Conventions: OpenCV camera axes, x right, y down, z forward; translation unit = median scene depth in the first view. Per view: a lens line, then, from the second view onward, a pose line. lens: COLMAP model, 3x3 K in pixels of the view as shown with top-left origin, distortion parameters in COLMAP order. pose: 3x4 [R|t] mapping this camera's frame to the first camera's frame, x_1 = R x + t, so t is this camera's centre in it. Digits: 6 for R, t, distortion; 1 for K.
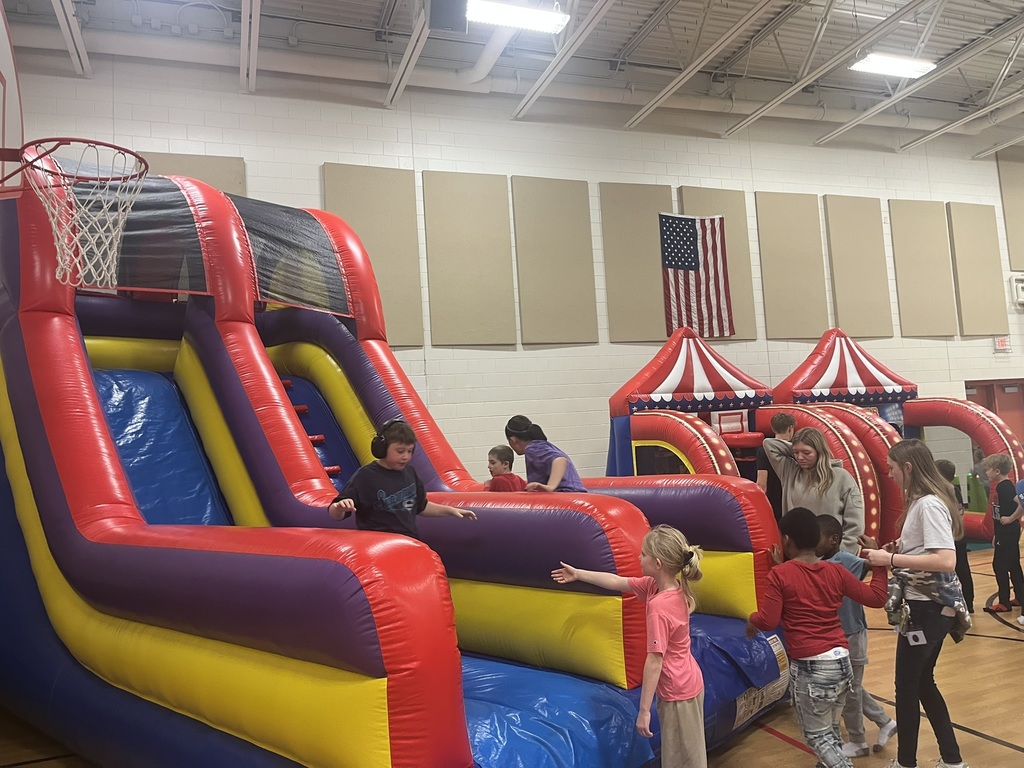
lens RADIAL K [[769.7, 0, 508.8], [0, 769.7, 384.6], [0, 0, 1]] dist [0.038029, -0.050403]
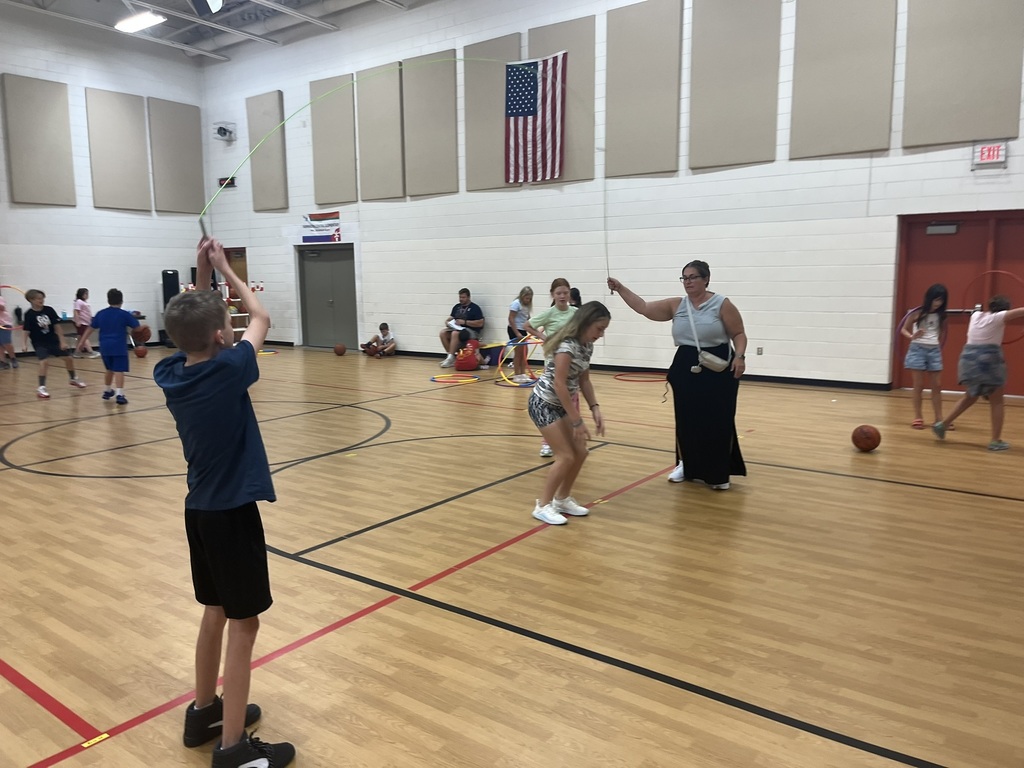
lens RADIAL K [[769.7, 0, 514.5], [0, 769.7, 388.0], [0, 0, 1]] dist [0.038029, -0.050403]
pose [[0.552410, 0.179573, -0.814000, 1.148780], [0.038305, 0.970020, 0.239988, -0.039812], [0.832692, -0.163752, 0.528970, 0.353128]]
